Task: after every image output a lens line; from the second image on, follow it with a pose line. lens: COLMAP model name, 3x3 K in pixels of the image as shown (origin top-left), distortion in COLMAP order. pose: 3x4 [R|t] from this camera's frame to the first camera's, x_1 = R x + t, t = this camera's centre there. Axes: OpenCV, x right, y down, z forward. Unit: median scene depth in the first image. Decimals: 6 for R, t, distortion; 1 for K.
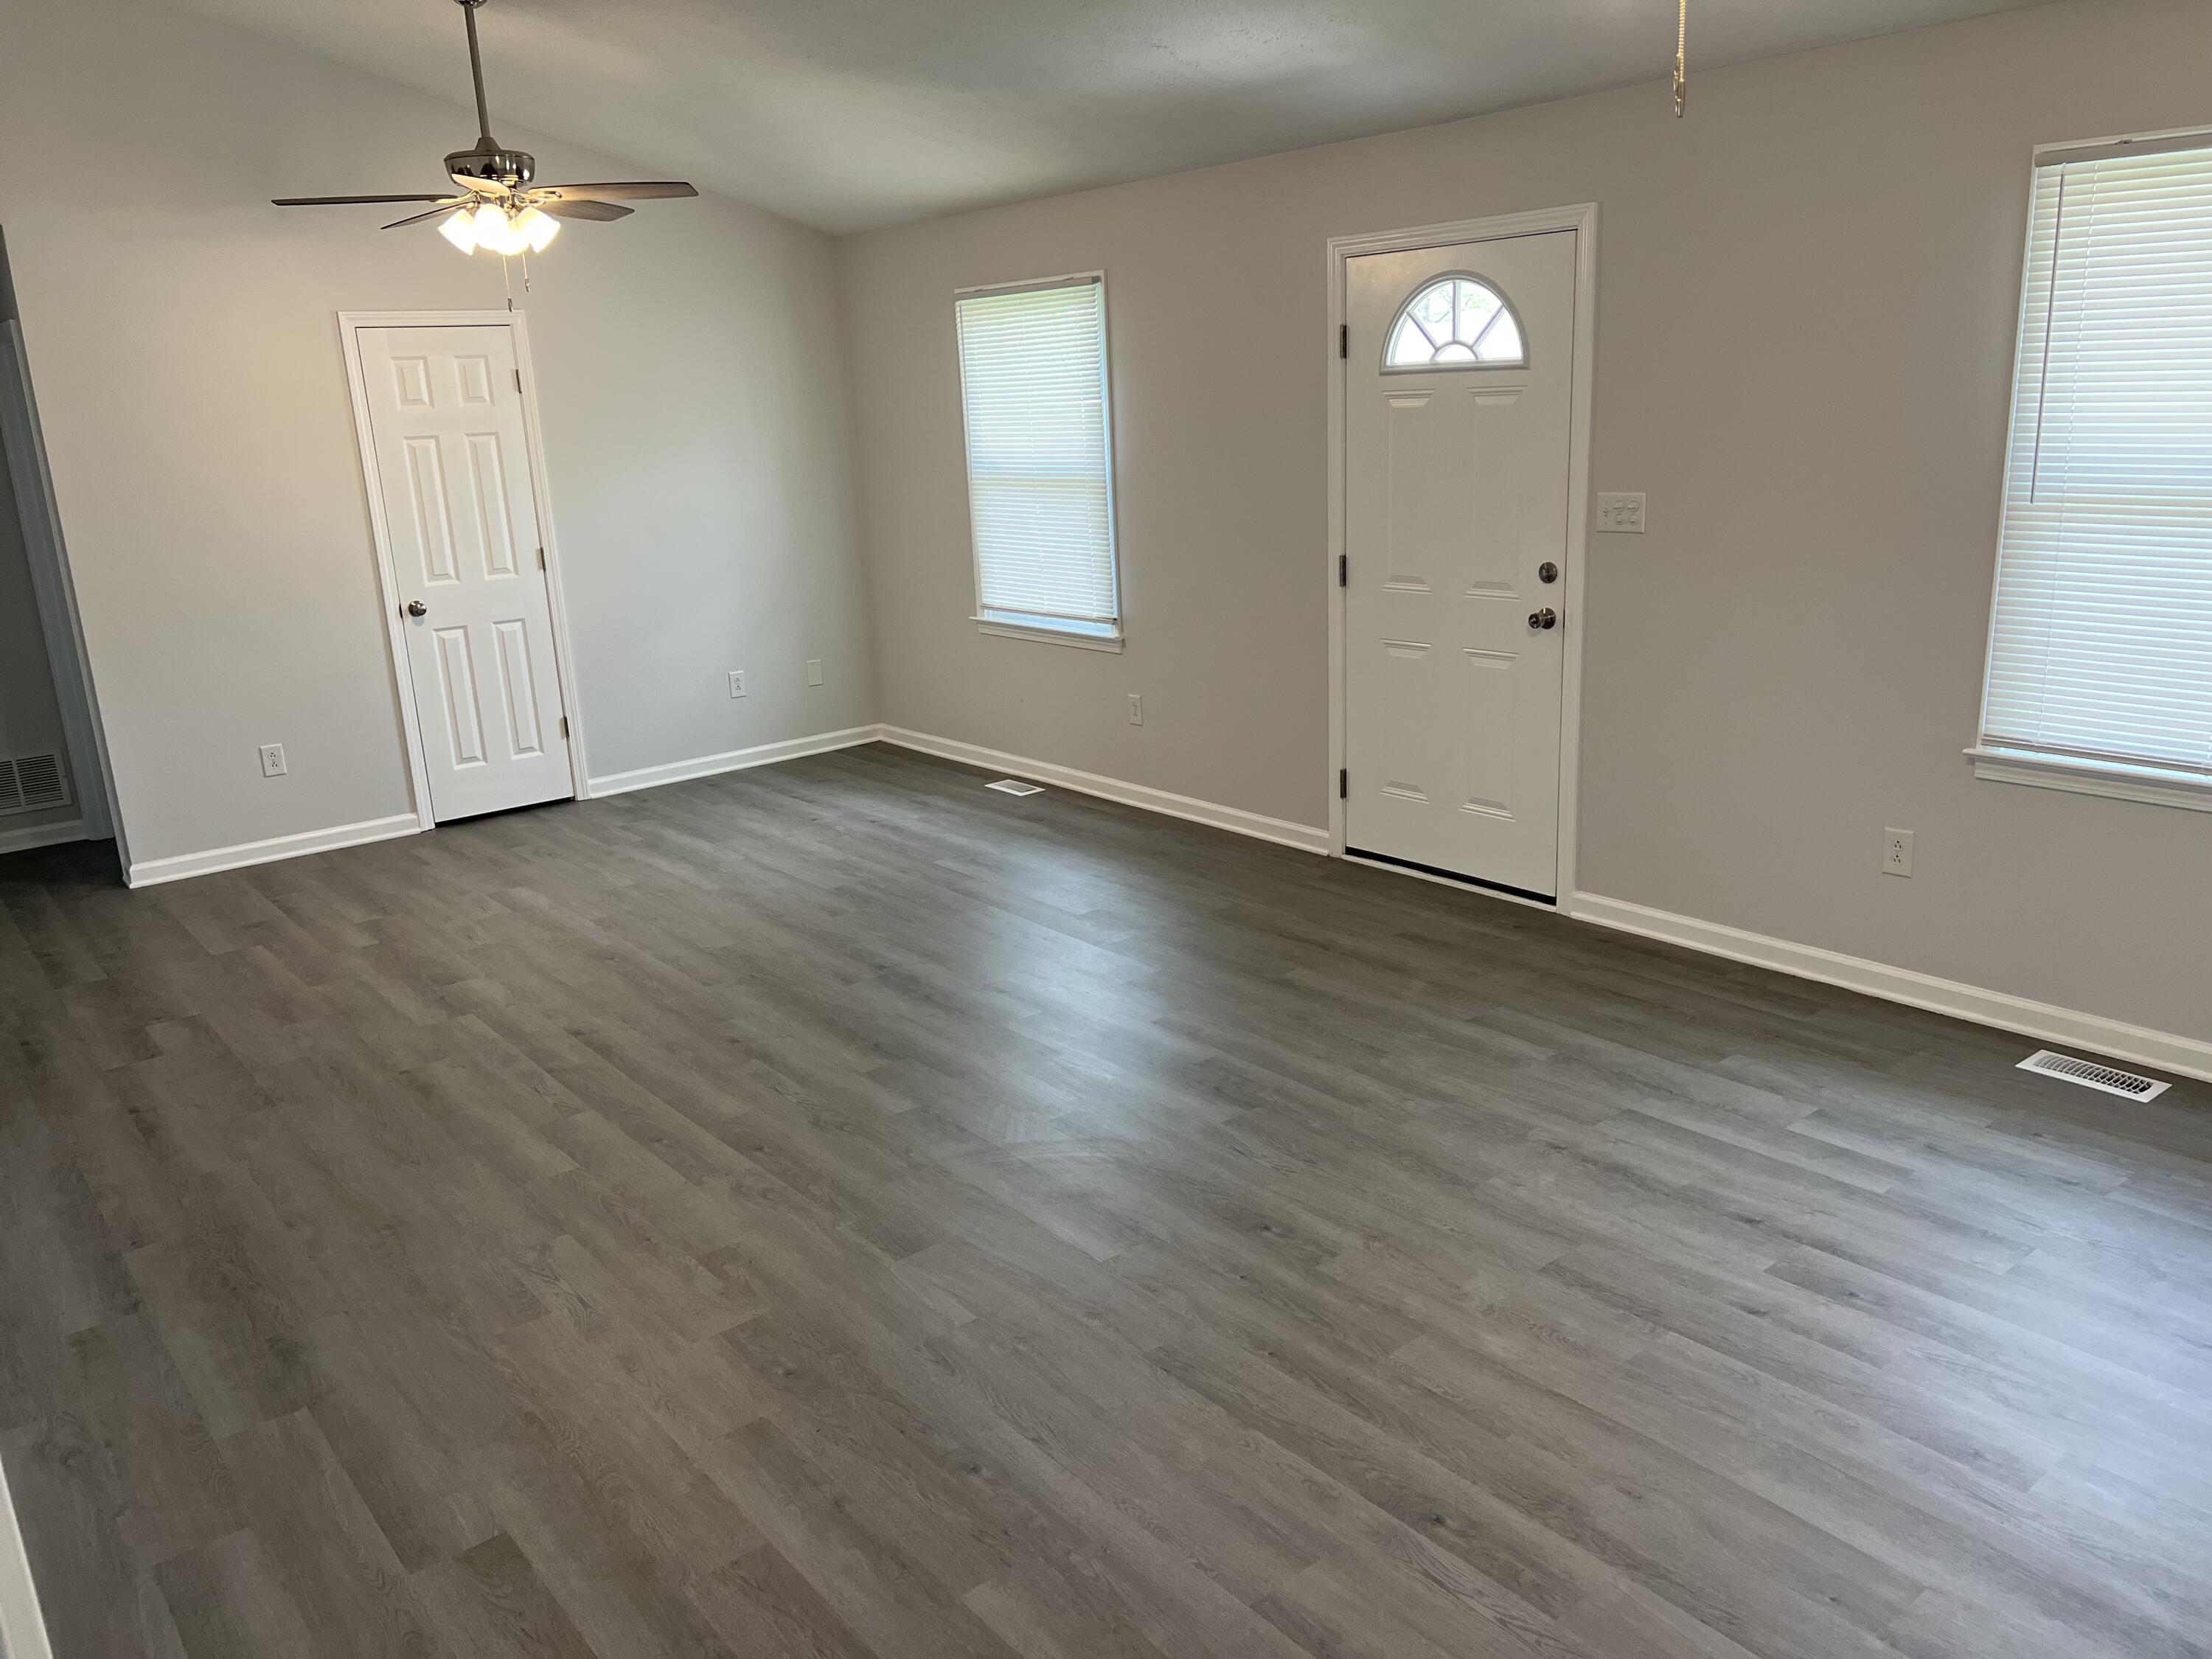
lens RADIAL K [[1673.3, 0, 1102.6], [0, 1673.3, 824.7], [0, 0, 1]] dist [0.056332, -0.057549]
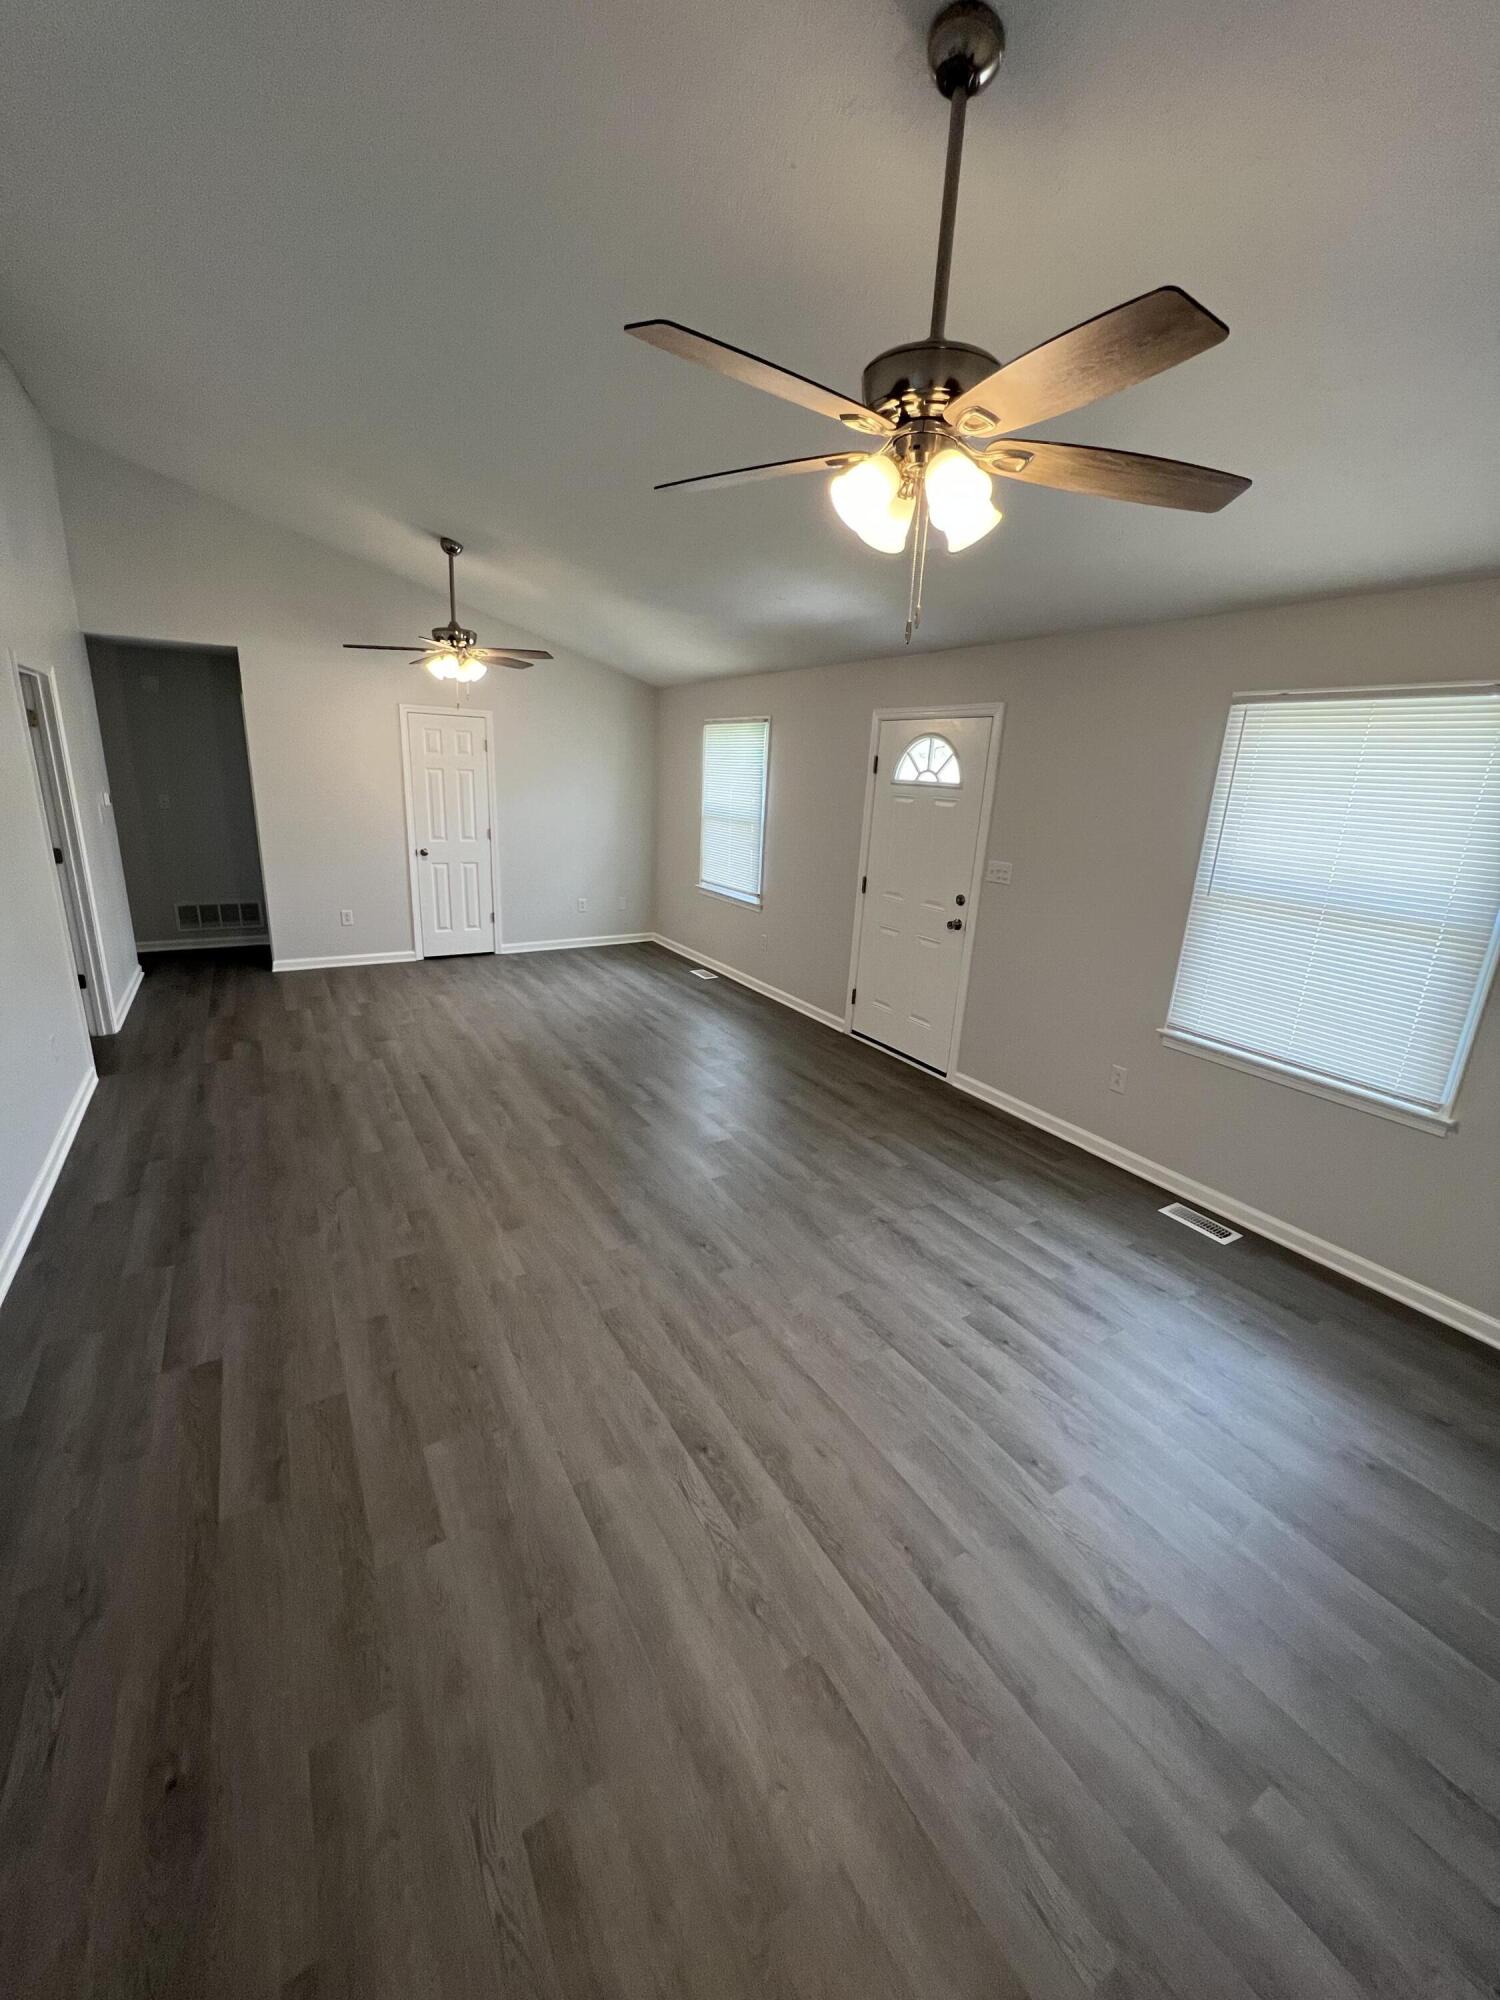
lens RADIAL K [[802.5, 0, 746.0], [0, 802.5, 997.0], [0, 0, 1]] dist [-0.004369, 0.001743]
pose [[0.986983, 0.126216, -0.099675, 0.150890], [-0.124244, 0.991917, 0.025771, -0.042386], [0.102122, -0.013052, 0.994686, 0.110706]]
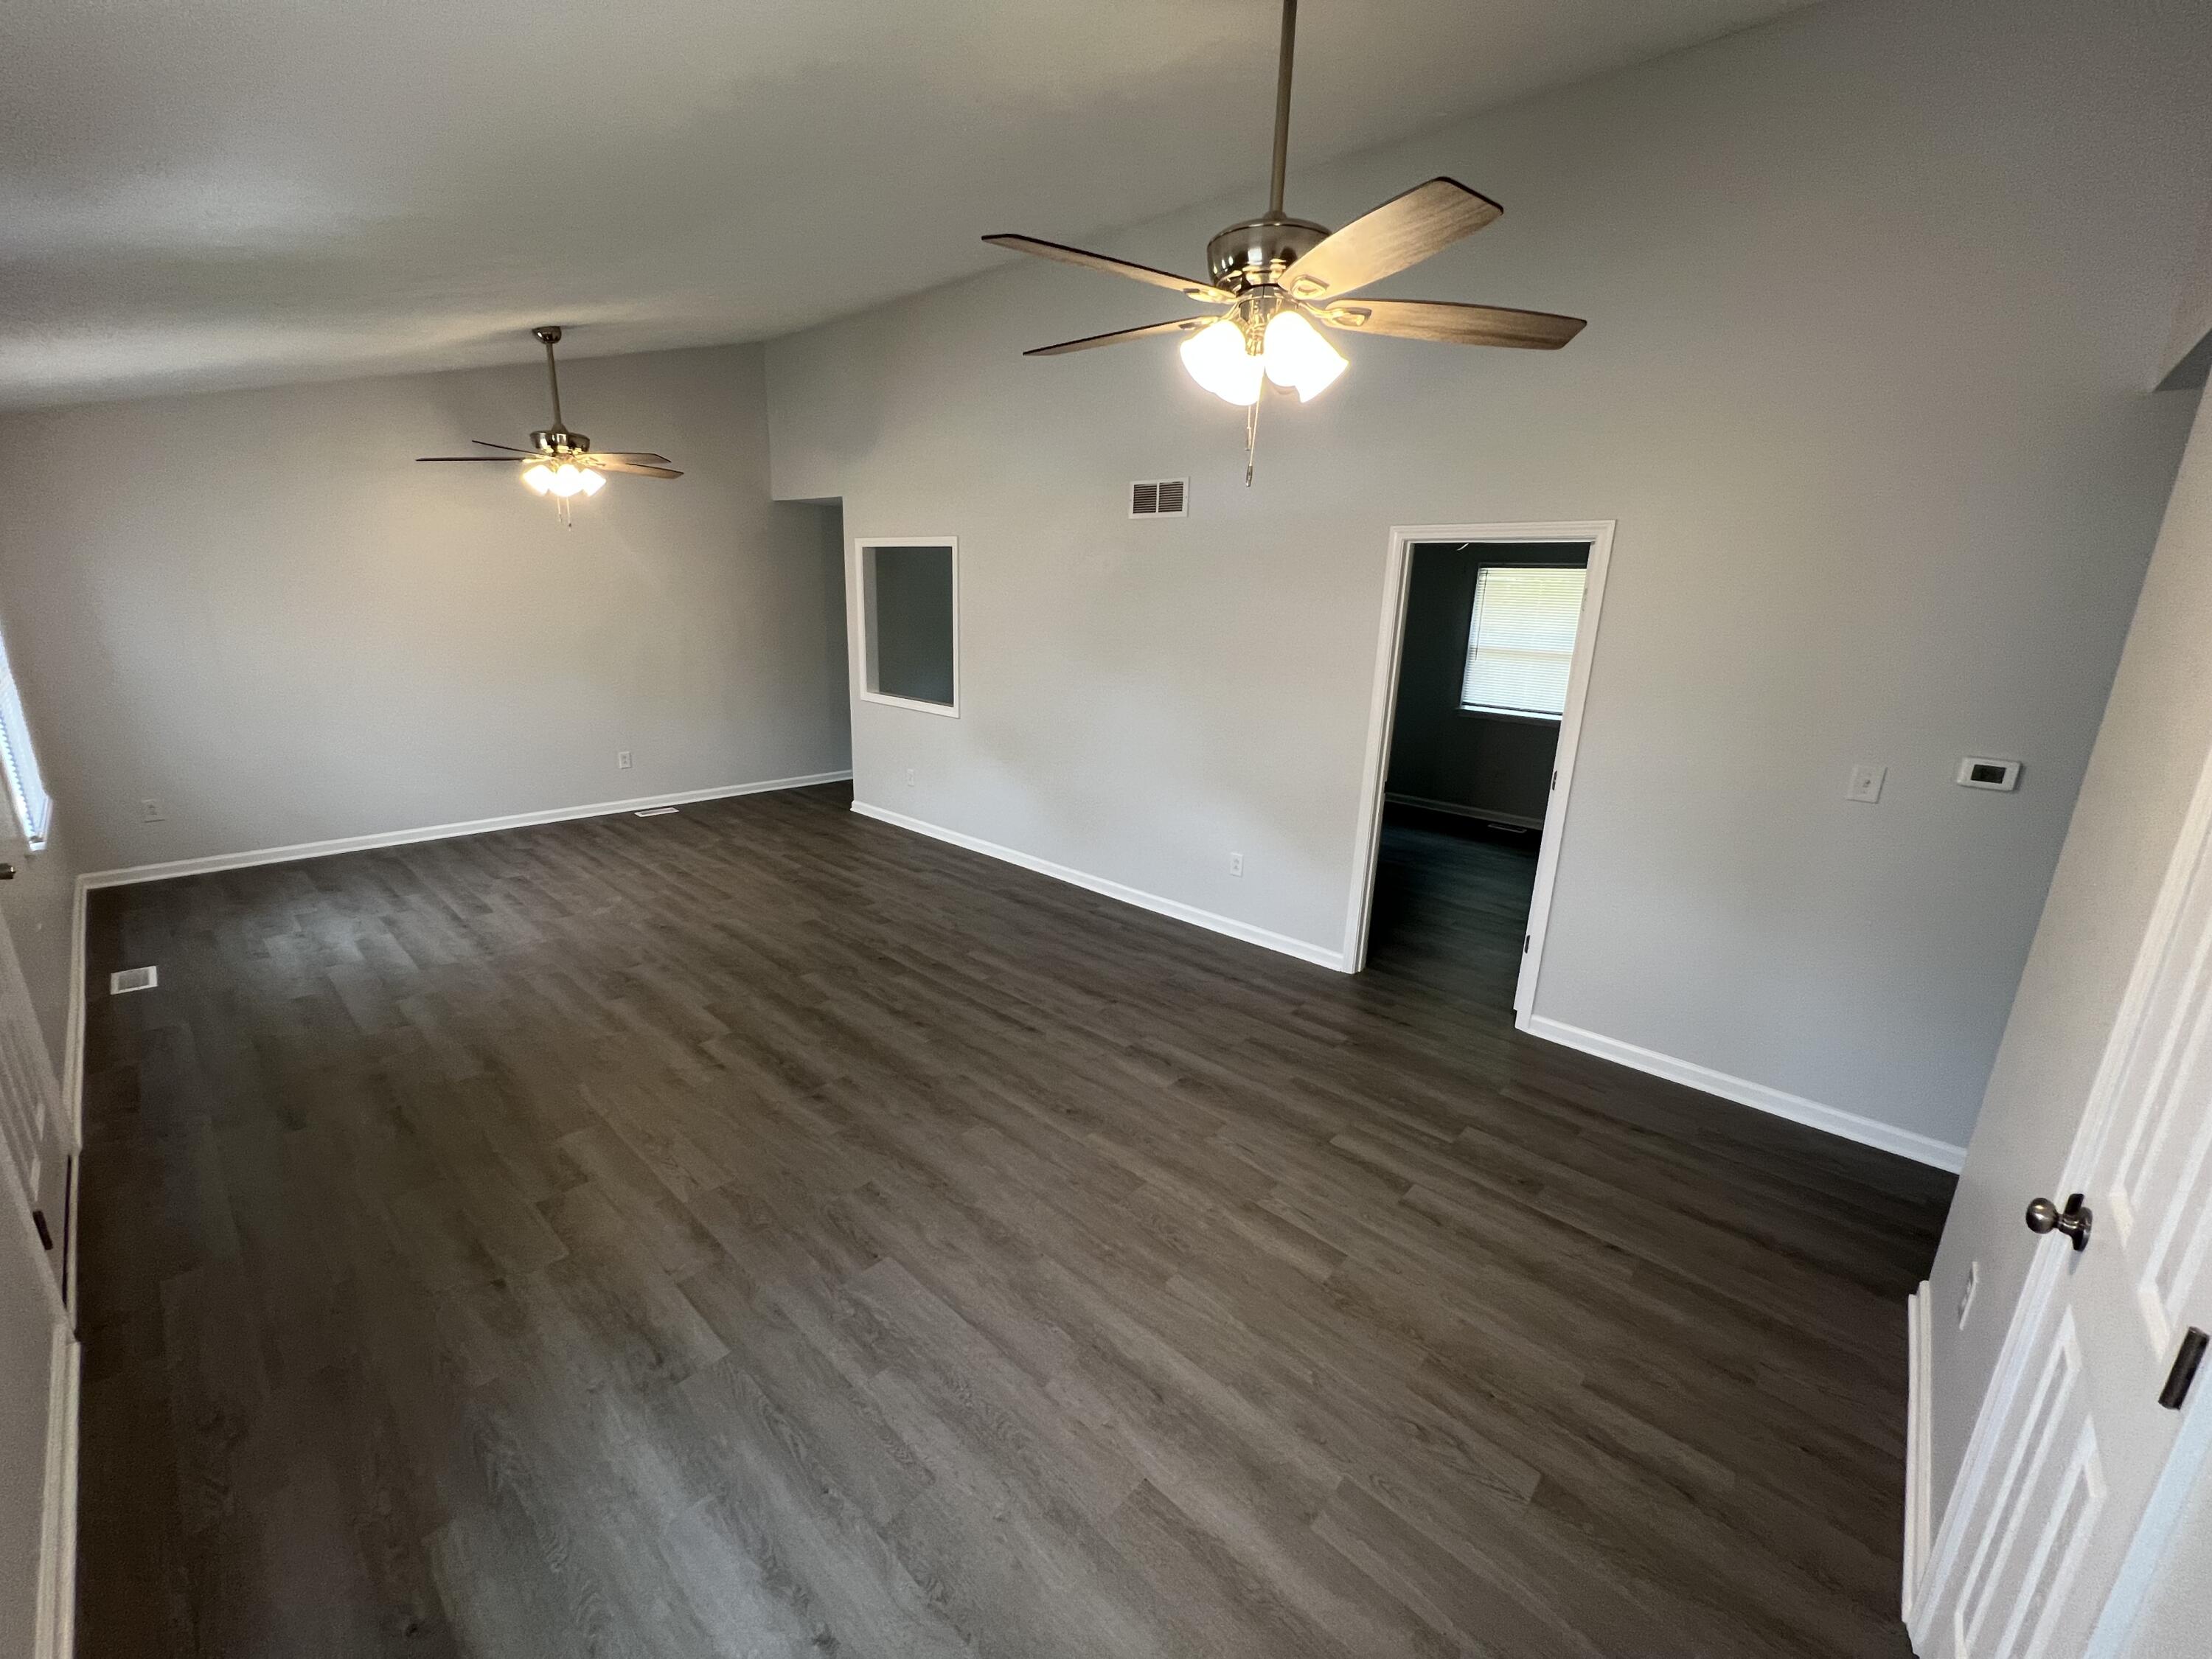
lens RADIAL K [[887.5, 0, 1103.3], [0, 887.5, 821.1], [0, 0, 1]] dist [-0.004369, 0.001743]
pose [[-0.986300, 0.054218, -0.155799, -0.277858], [-0.030026, 0.869666, 0.492727, -0.447204], [0.162208, 0.490655, -0.856123, 1.680225]]
